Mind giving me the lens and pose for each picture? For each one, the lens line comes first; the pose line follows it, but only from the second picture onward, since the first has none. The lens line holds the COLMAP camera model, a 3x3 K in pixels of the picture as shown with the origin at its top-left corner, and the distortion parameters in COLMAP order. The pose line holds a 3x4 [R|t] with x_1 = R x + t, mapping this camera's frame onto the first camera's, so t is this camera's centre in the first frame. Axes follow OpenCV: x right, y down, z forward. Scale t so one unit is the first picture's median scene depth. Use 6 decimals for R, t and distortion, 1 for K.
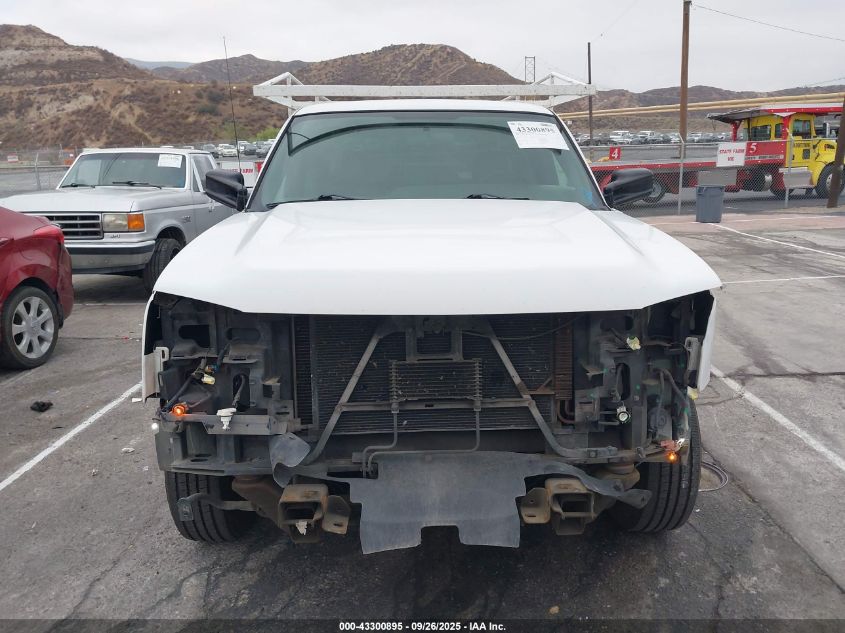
lens RADIAL K [[691.8, 0, 422.5], [0, 691.8, 316.5], [0, 0, 1]] dist [0.032777, 0.001550]
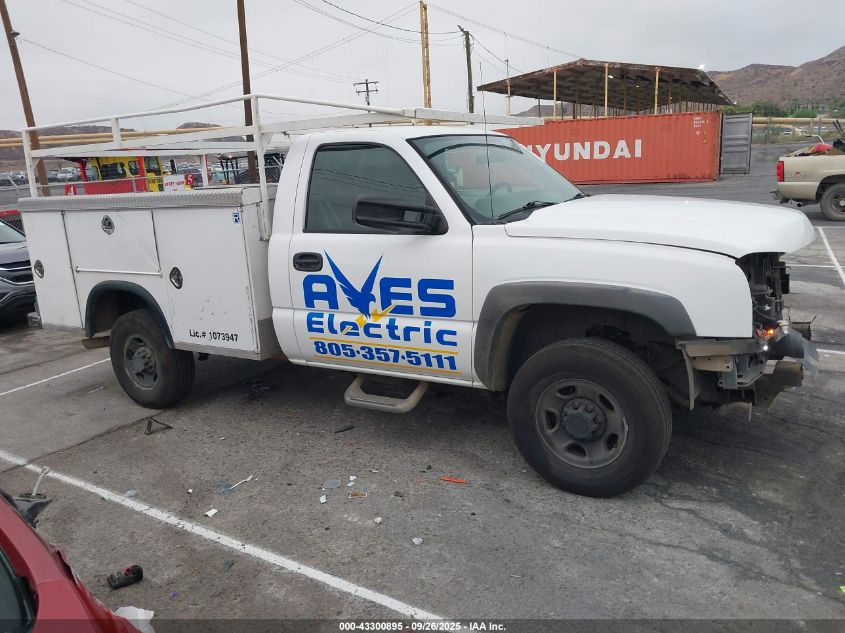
lens RADIAL K [[691.8, 0, 422.5], [0, 691.8, 316.5], [0, 0, 1]] dist [0.032777, 0.001550]
pose [[0.496677, -0.192610, 0.846294, -1.367070], [0.239571, 0.967609, 0.079620, -0.137965], [-0.834217, 0.163202, 0.526733, 0.583743]]
